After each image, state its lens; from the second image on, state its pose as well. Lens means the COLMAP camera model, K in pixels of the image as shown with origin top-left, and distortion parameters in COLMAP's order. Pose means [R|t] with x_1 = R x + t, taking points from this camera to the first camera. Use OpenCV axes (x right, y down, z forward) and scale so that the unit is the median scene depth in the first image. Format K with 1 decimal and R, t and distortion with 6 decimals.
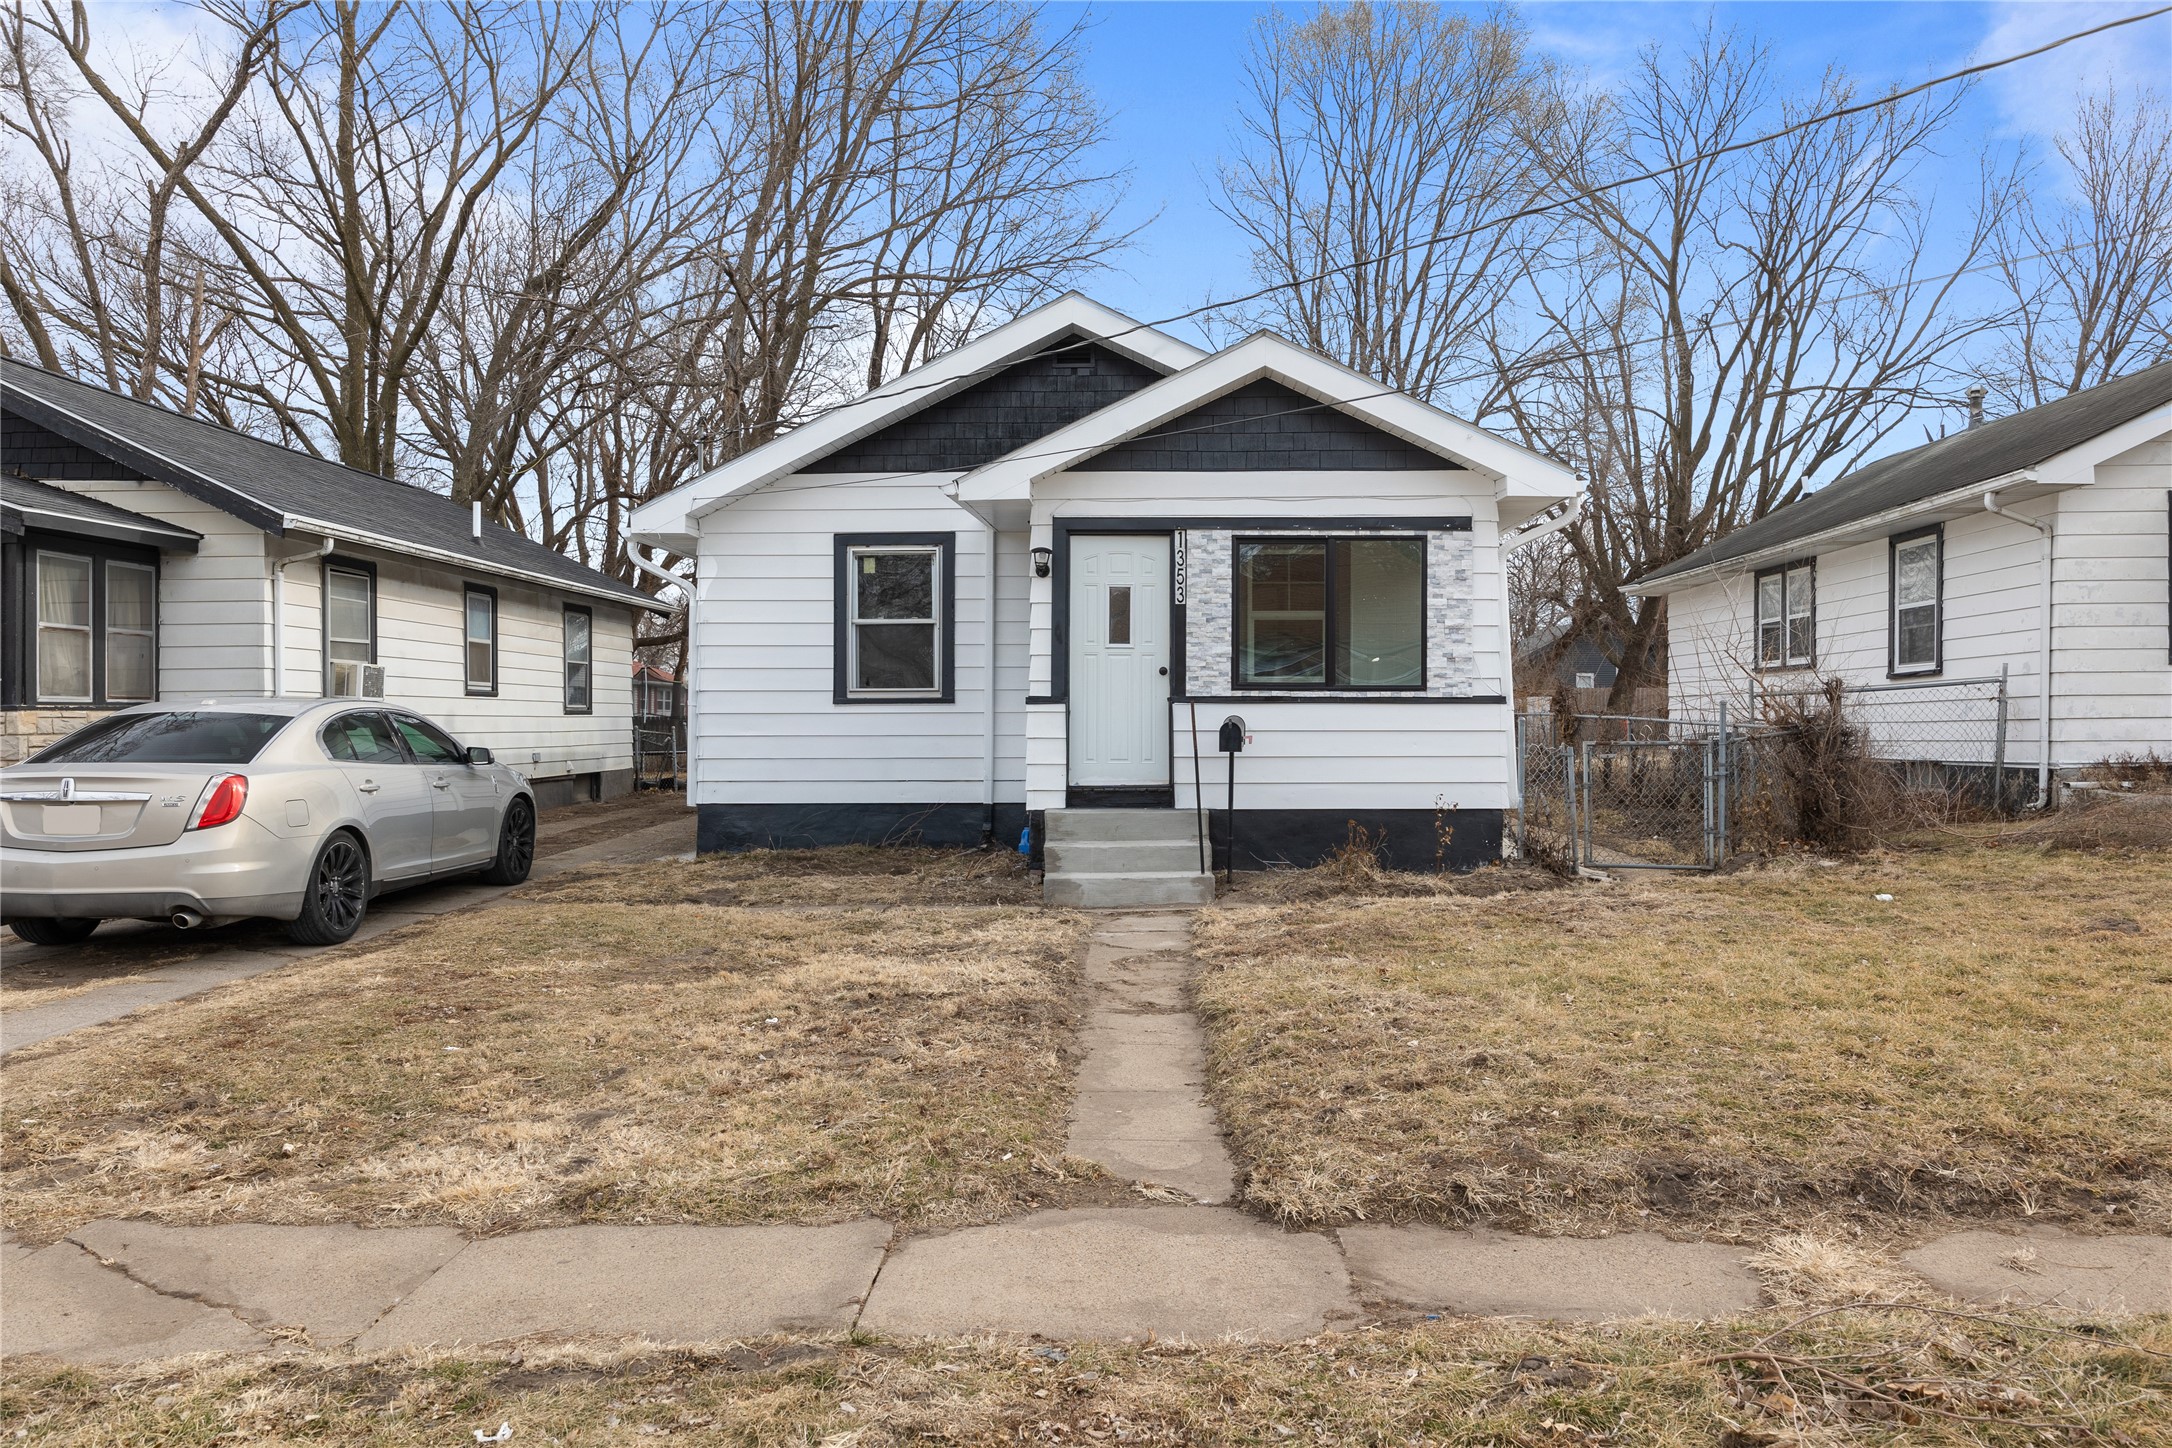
lens RADIAL K [[1511.0, 0, 1086.0], [0, 1511.0, 724.0], [0, 0, 1]] dist [-0.008840, -0.000748]
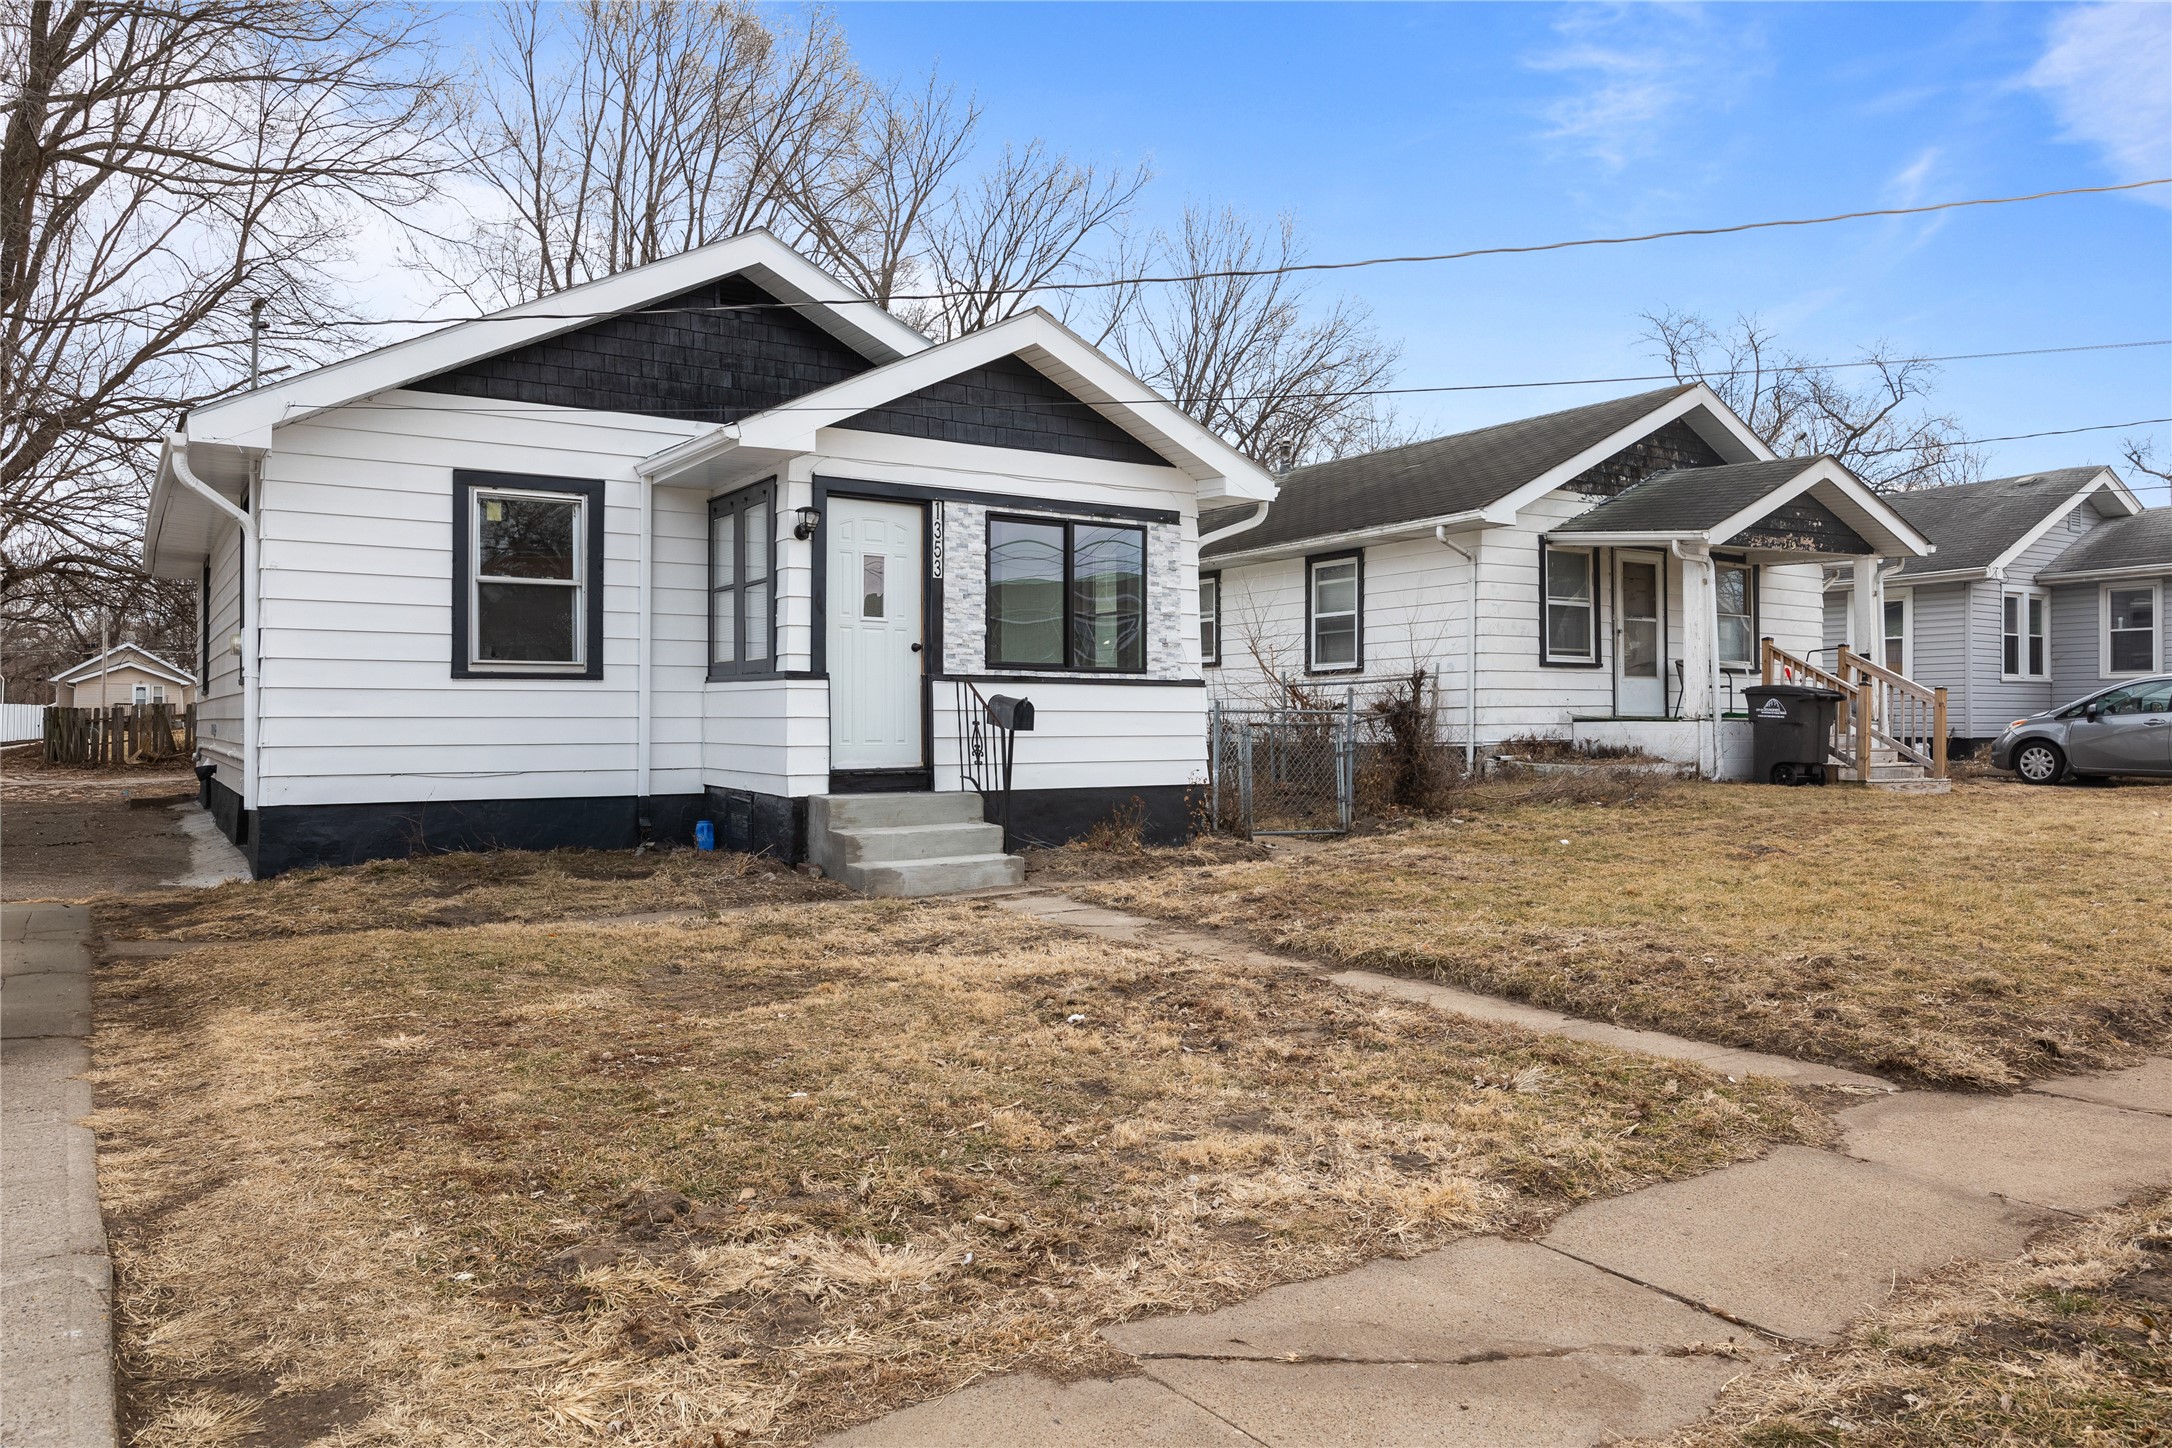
lens RADIAL K [[1522.6, 0, 1086.0], [0, 1522.6, 724.0], [0, 0, 1]] dist [-0.002946, -0.000108]
pose [[0.817950, 0.001155, 0.575287, -0.415219], [0.000450, 0.999996, -0.002647, 0.015809], [-0.575288, 0.002424, 0.817947, 0.155570]]
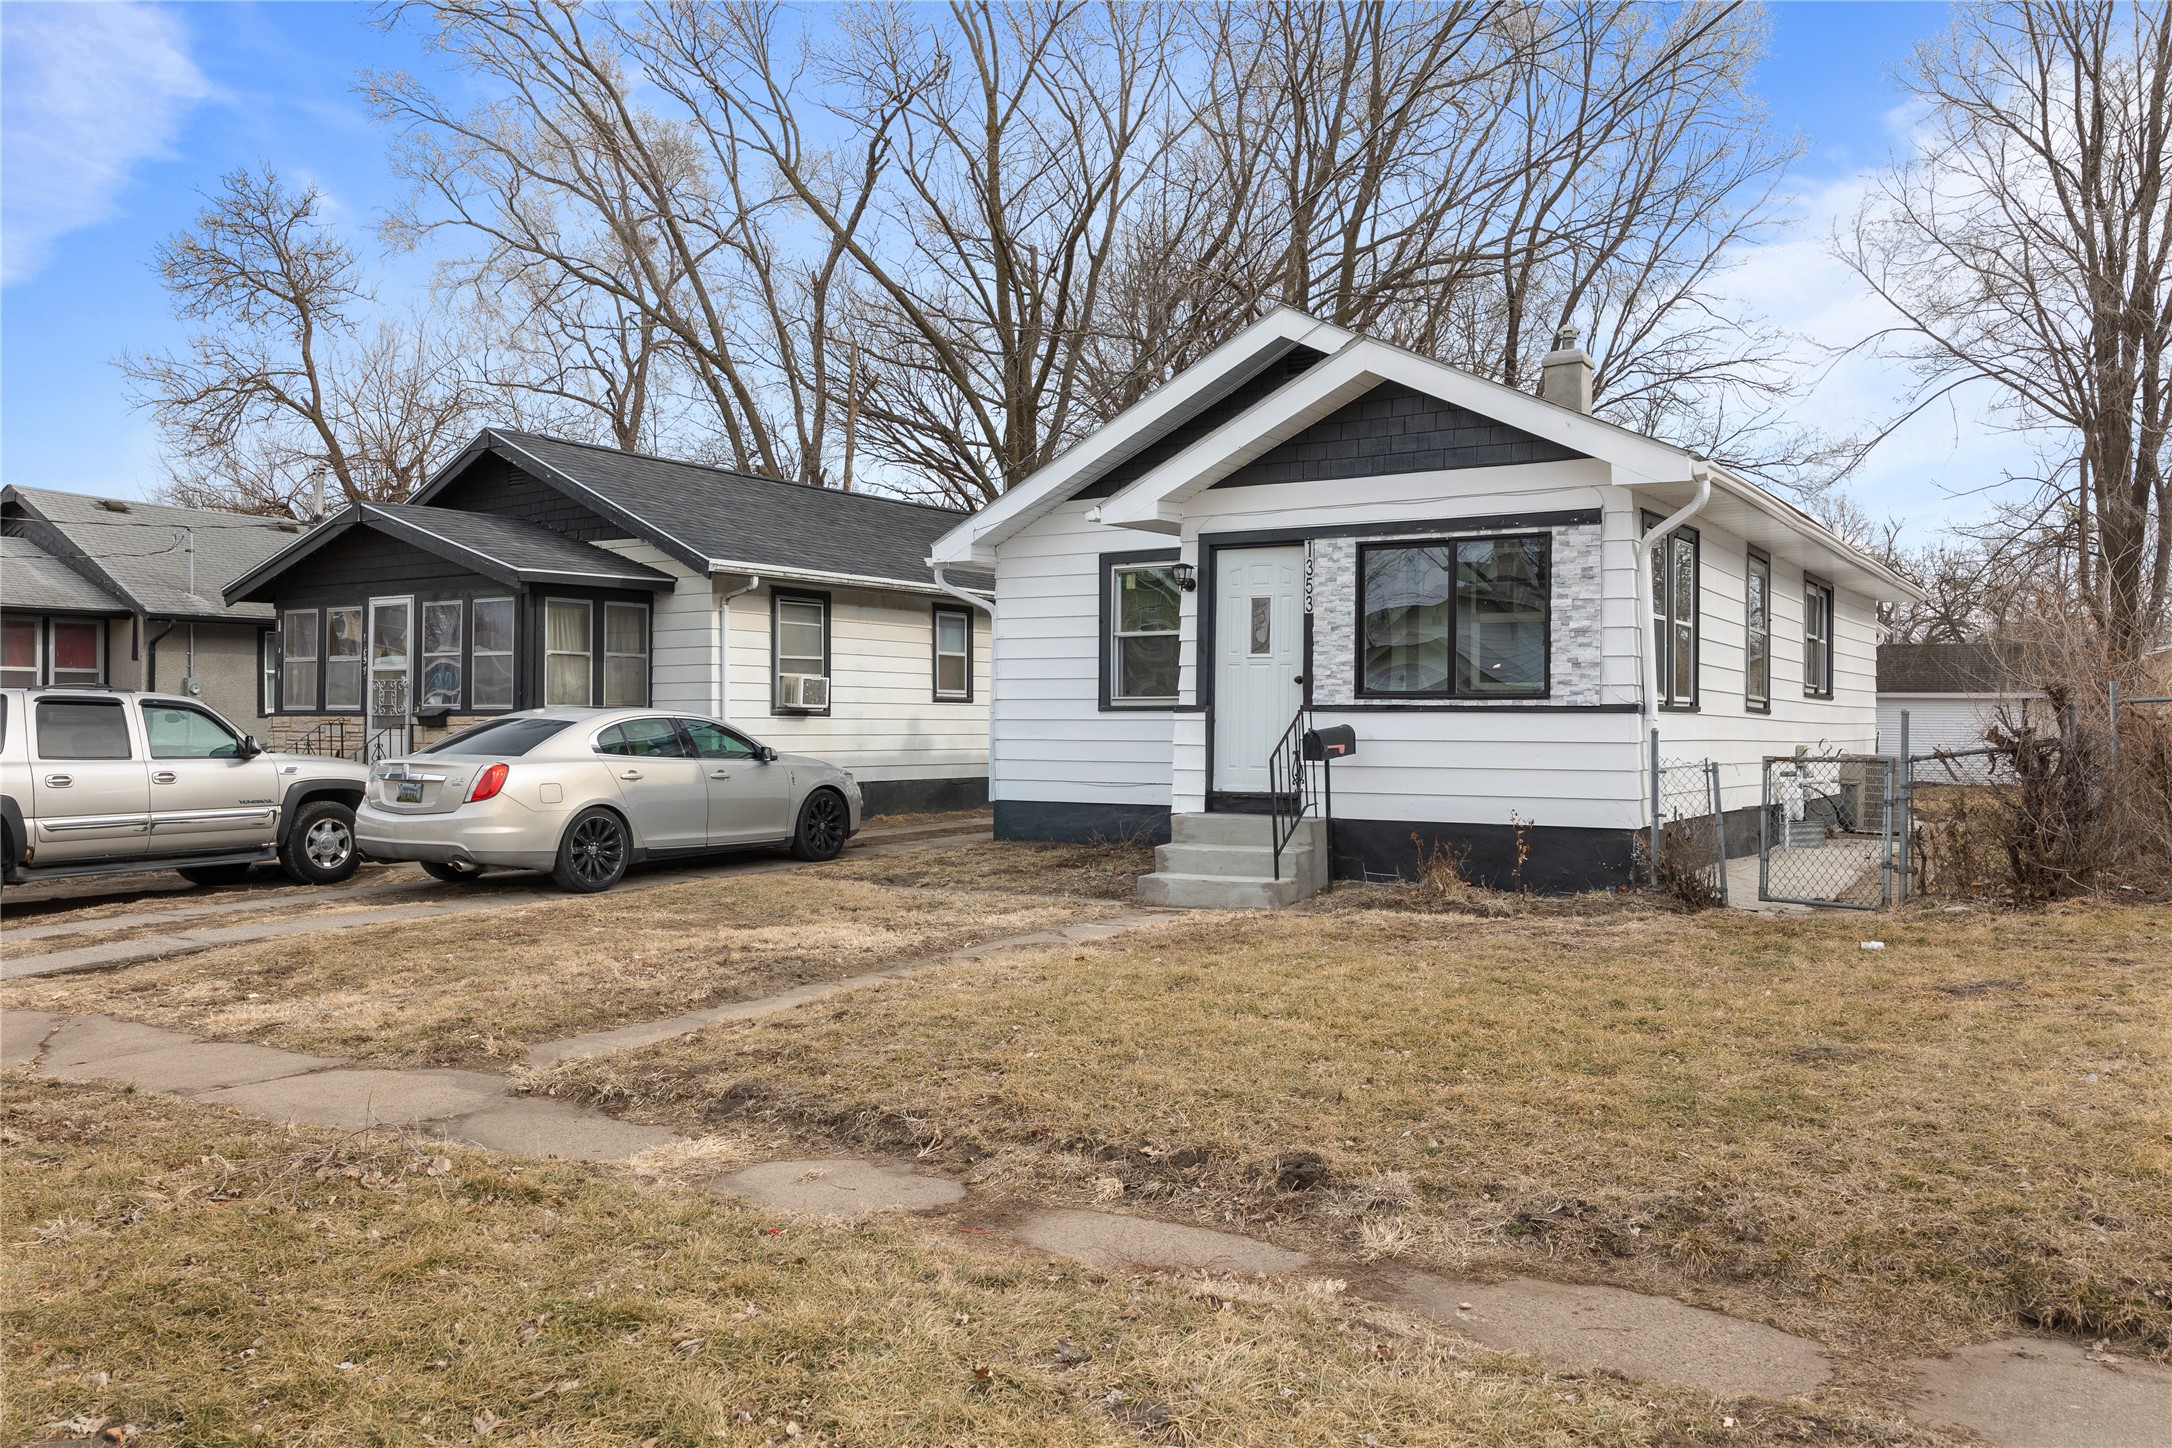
lens RADIAL K [[1636.7, 0, 1075.6], [0, 1636.7, 724.6], [0, 0, 1]] dist [0.000696, -0.000827]
pose [[0.854034, 0.005643, -0.520187, 0.495718], [-0.005838, 0.999982, 0.001264, -0.005737], [0.520184, 0.001958, 0.854052, -0.010989]]
